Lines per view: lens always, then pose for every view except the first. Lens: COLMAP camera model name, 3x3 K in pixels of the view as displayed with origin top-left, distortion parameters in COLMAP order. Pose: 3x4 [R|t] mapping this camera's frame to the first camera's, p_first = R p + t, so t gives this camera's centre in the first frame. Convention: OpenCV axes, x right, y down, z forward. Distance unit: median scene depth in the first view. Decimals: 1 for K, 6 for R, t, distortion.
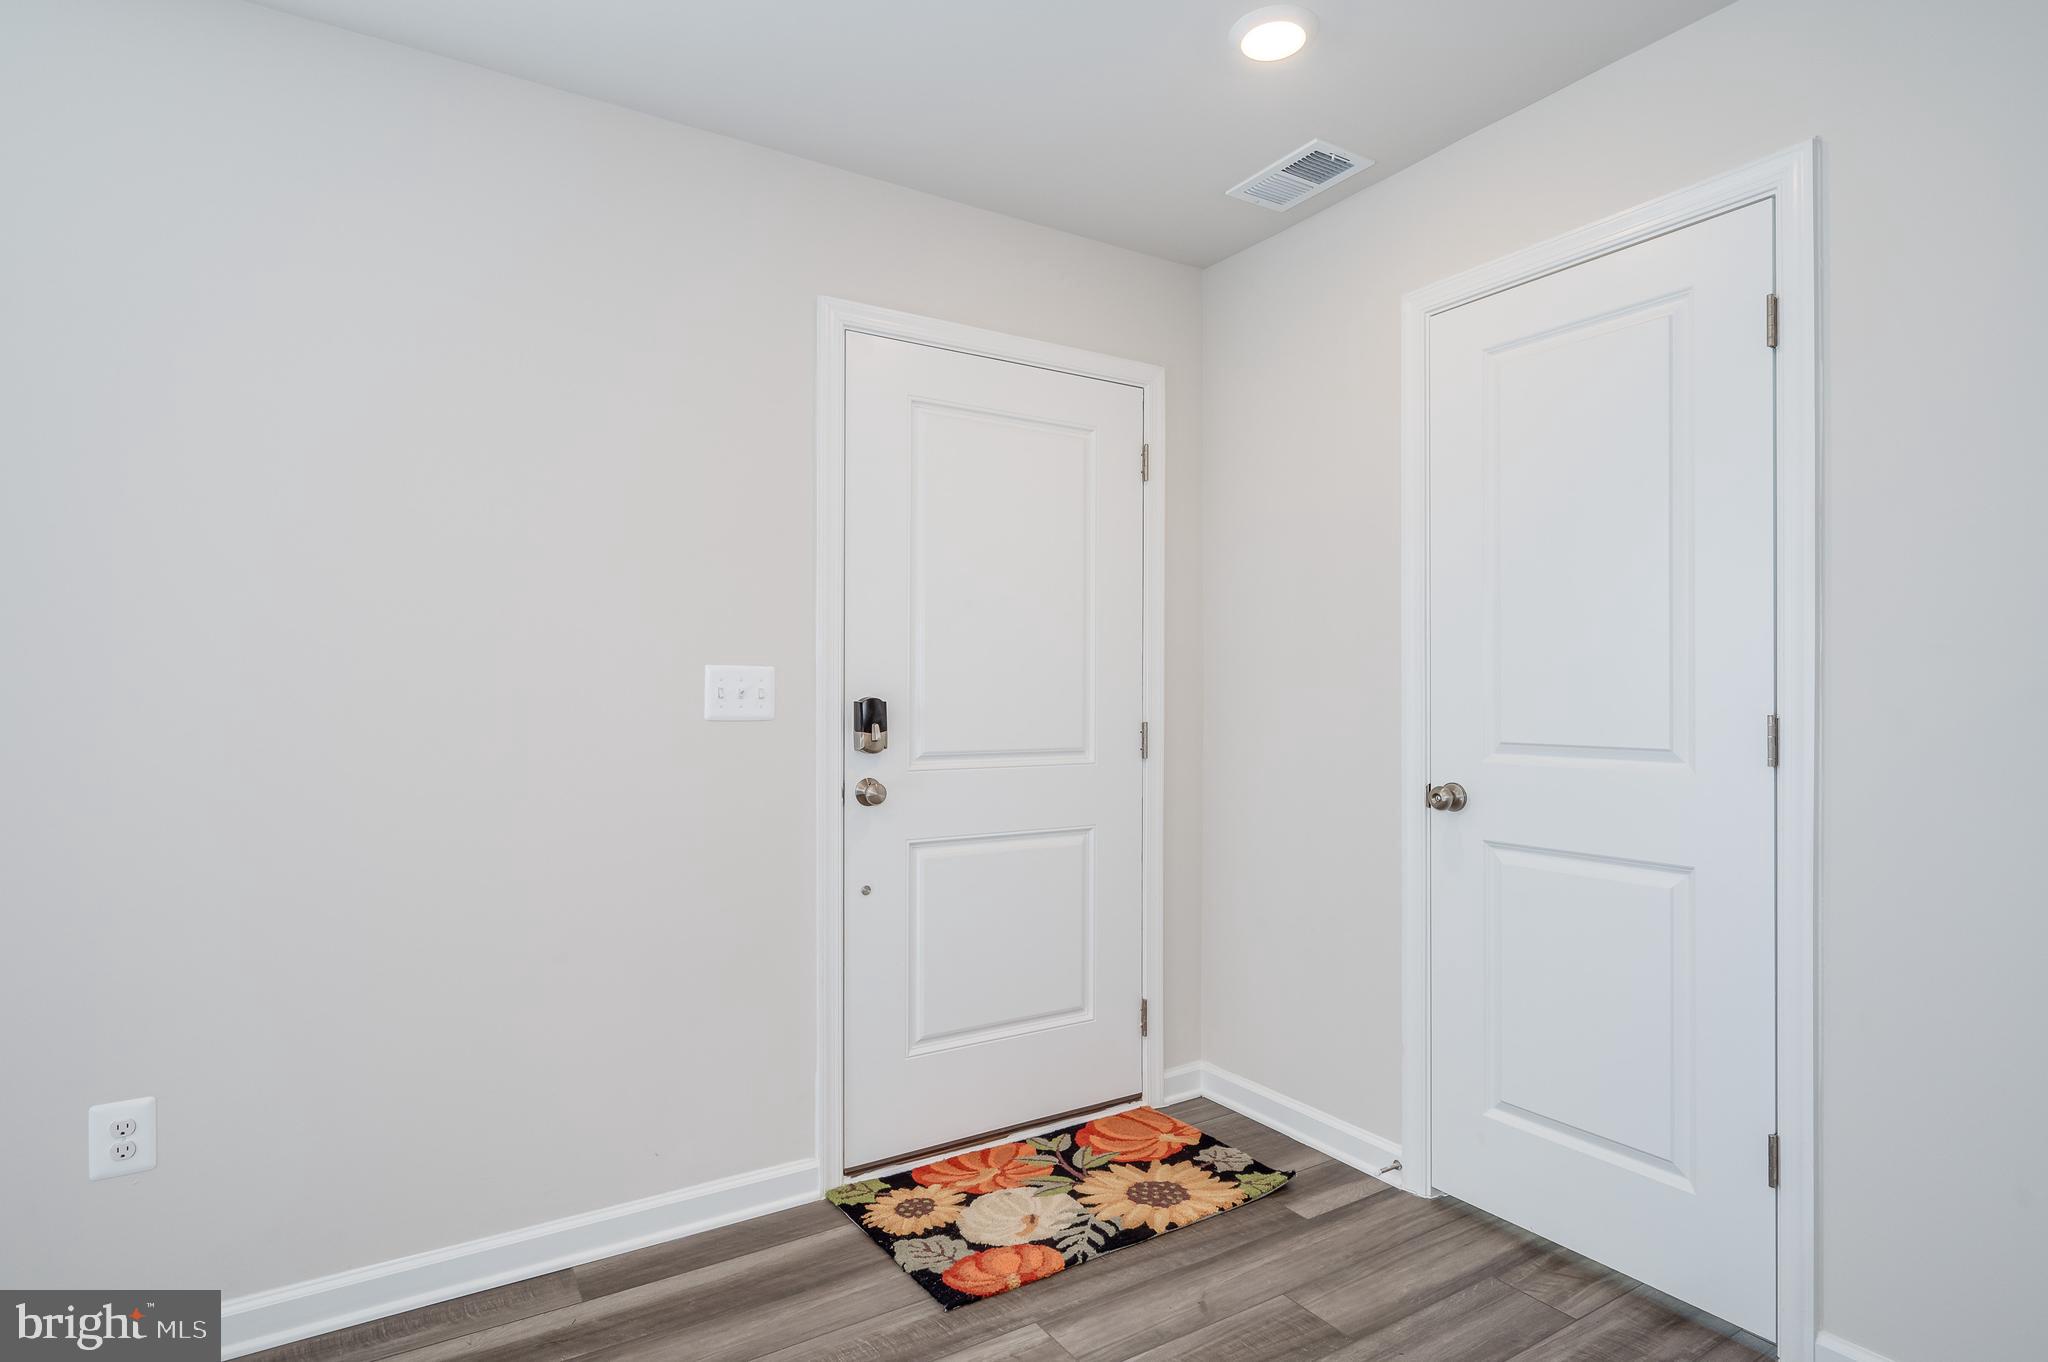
lens RADIAL K [[1065.5, 0, 1023.4], [0, 1065.5, 680.9], [0, 0, 1]] dist [-0.000505, -0.001315]
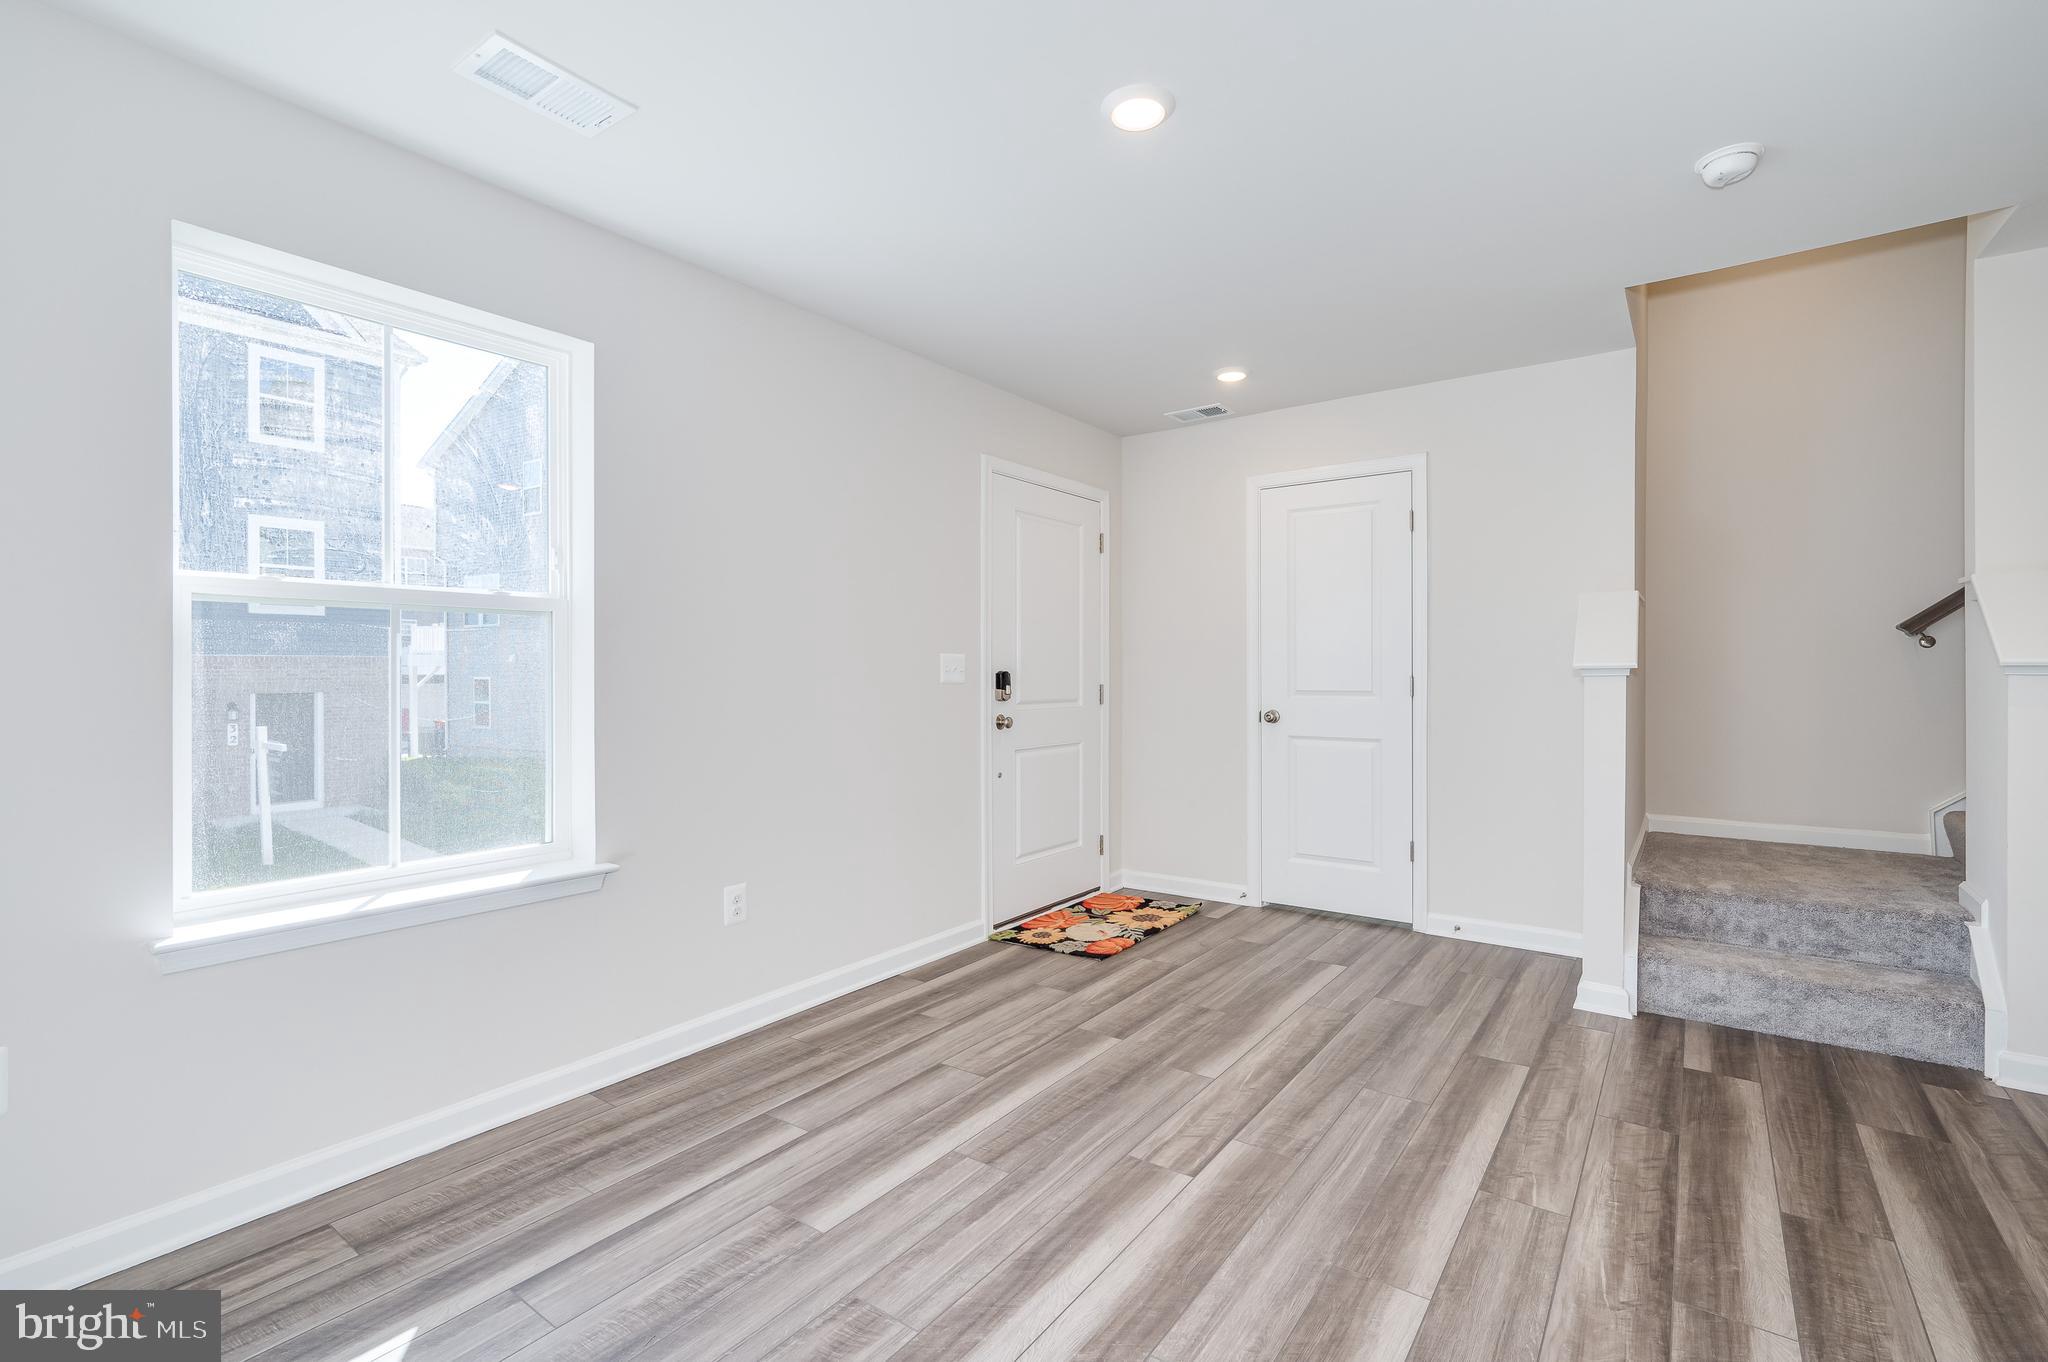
lens RADIAL K [[944.7, 0, 1024.6], [0, 944.7, 660.8], [0, 0, 1]] dist [-0.006087, 0.002884]
pose [[0.926527, 0.001994, 0.376223, -0.761870], [-0.001996, 0.999998, -0.000386, -0.001595], [-0.376223, -0.000393, 0.926529, -0.562623]]
